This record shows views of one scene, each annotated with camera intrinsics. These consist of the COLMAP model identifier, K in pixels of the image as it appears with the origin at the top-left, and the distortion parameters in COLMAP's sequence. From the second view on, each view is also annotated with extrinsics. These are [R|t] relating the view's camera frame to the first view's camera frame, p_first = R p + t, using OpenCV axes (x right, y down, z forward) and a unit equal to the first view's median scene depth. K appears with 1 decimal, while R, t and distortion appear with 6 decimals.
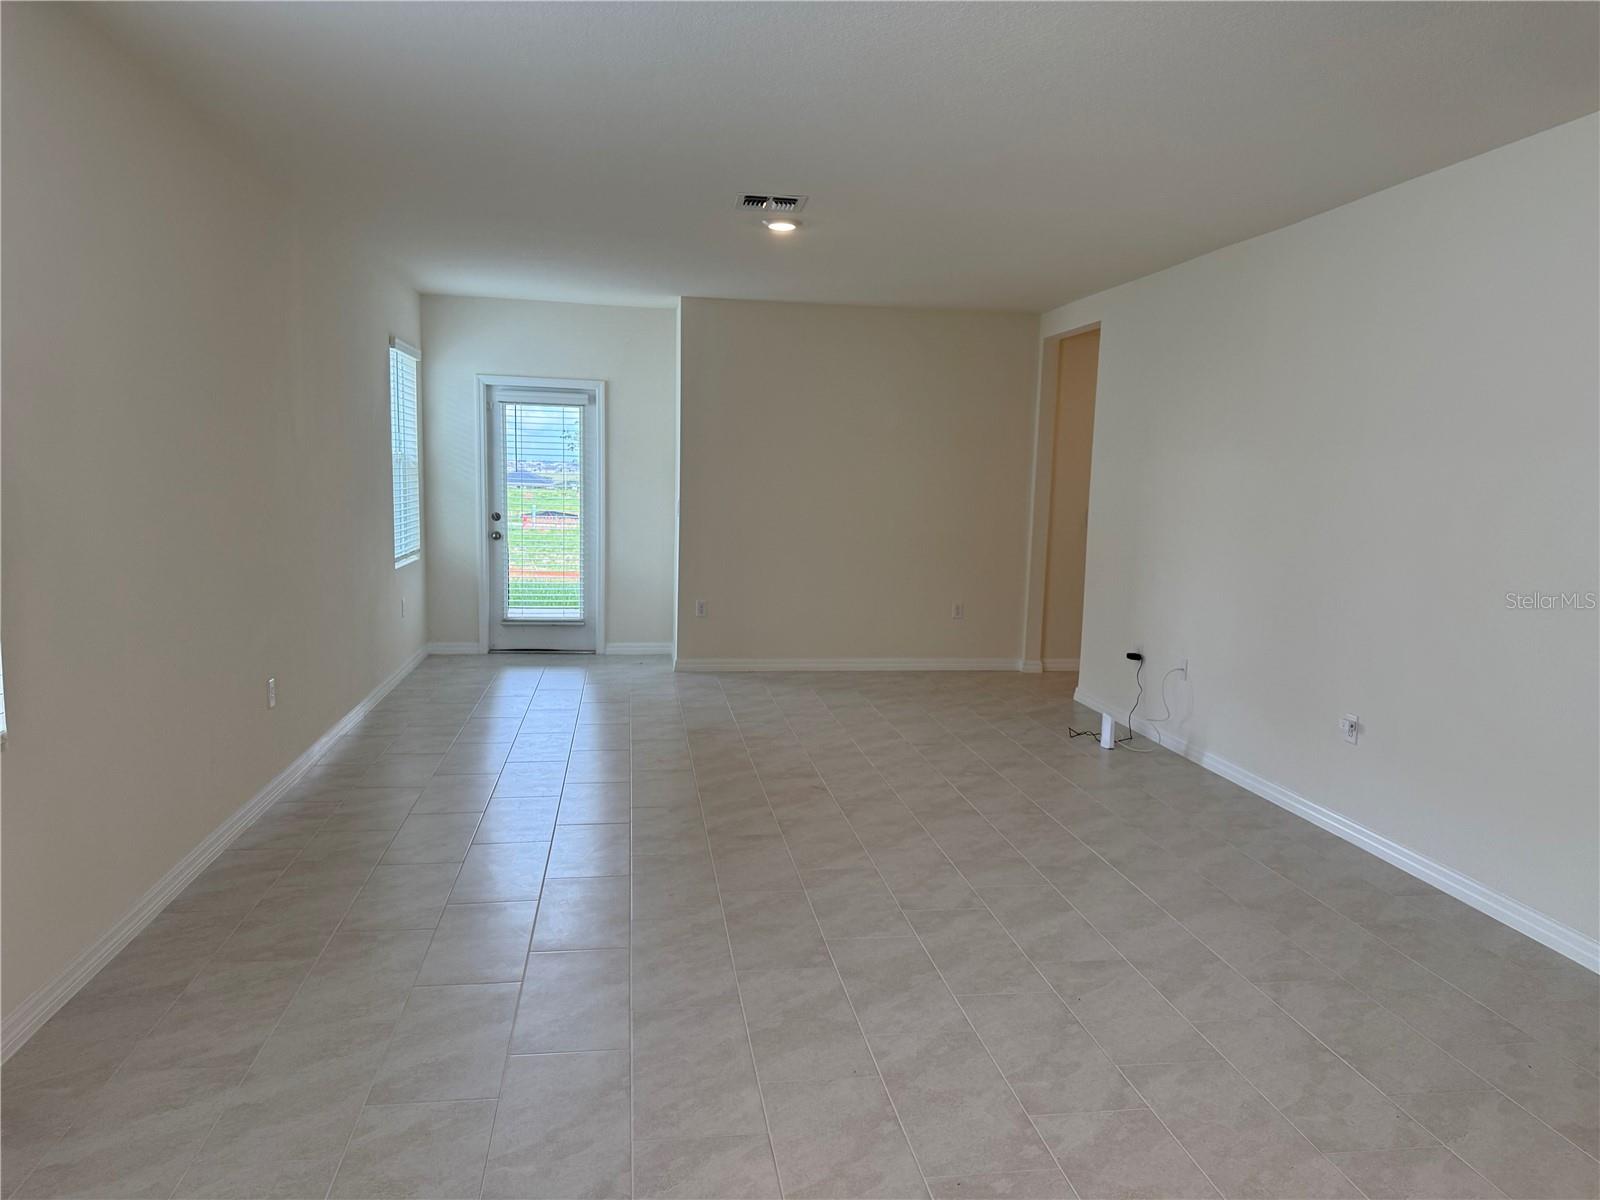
lens RADIAL K [[1128.4, 0, 789.8], [0, 1128.4, 599.5], [0, 0, 1]] dist [0.046285, -0.049587]
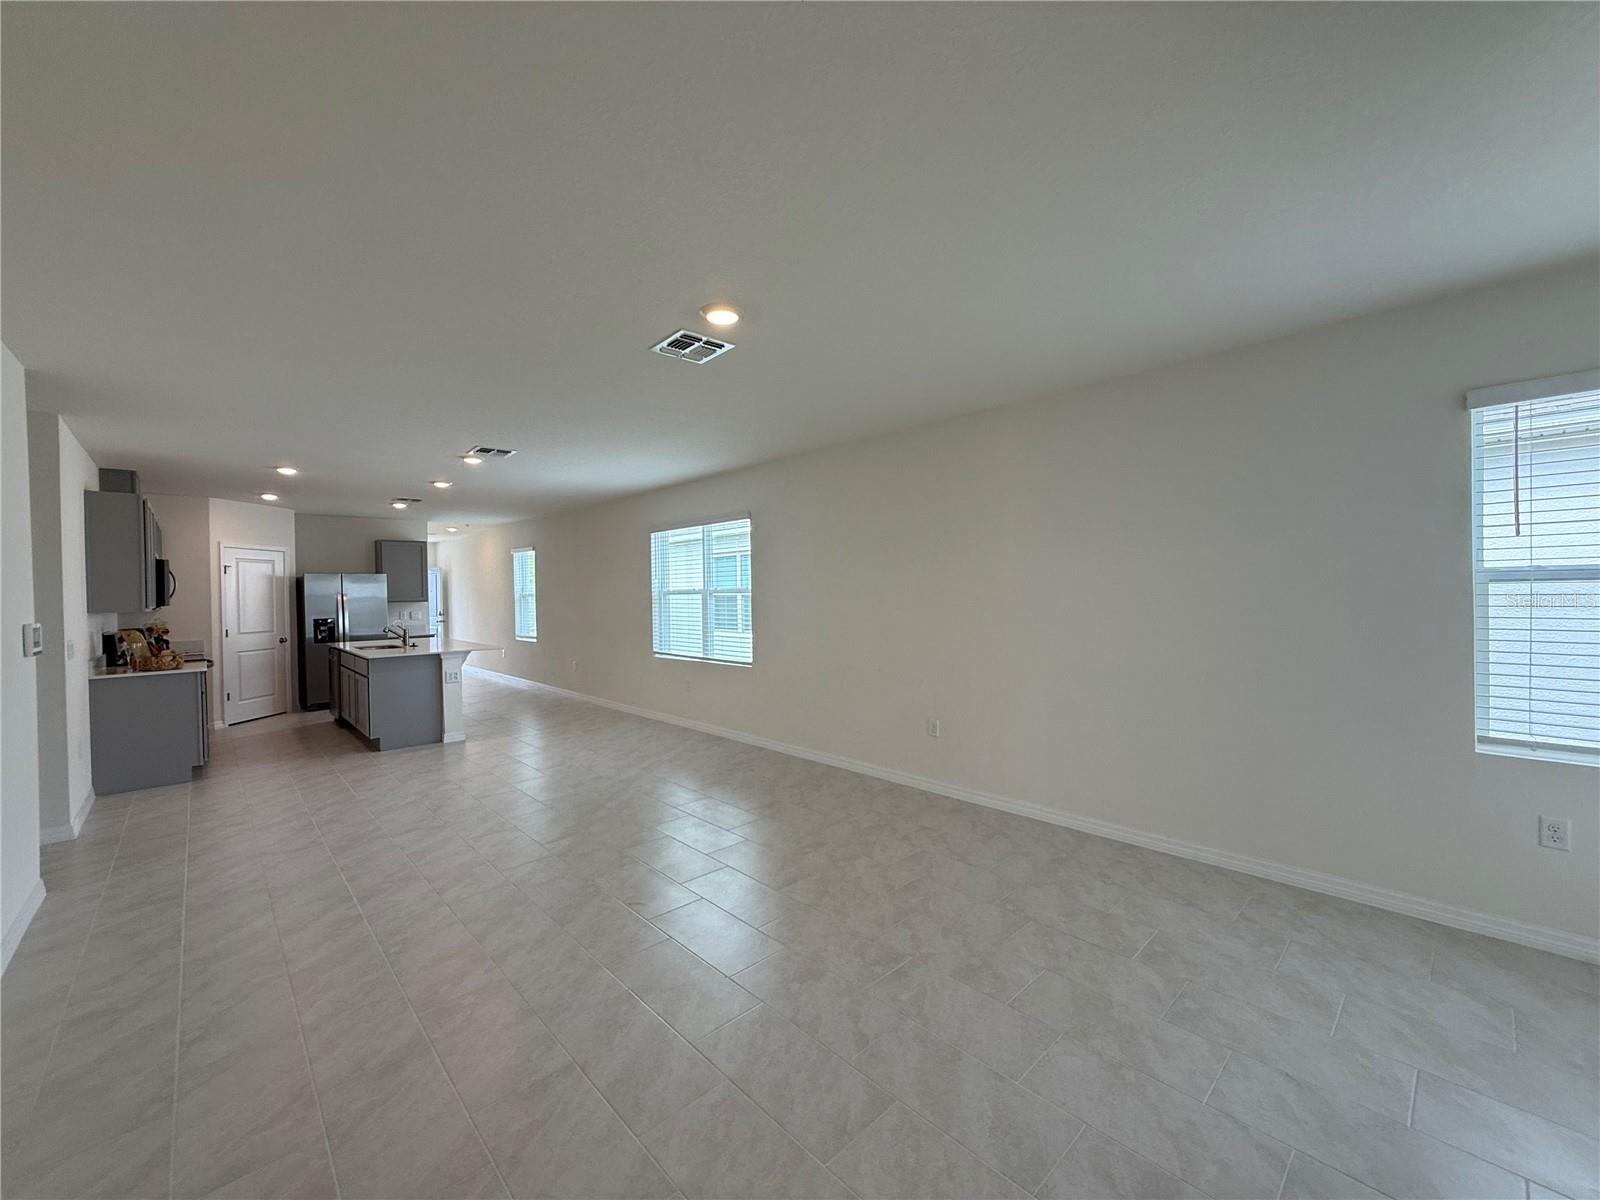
lens RADIAL K [[640.5, 0, 800.0], [0, 640.5, 600.0], [0, 0, 1]] dist [-0.000456, -0.000111]
pose [[-0.818701, -0.004232, -0.574205, 0.319698], [-0.071642, 0.992912, 0.094829, -0.229393], [0.569733, 0.118773, -0.813201, 2.053386]]
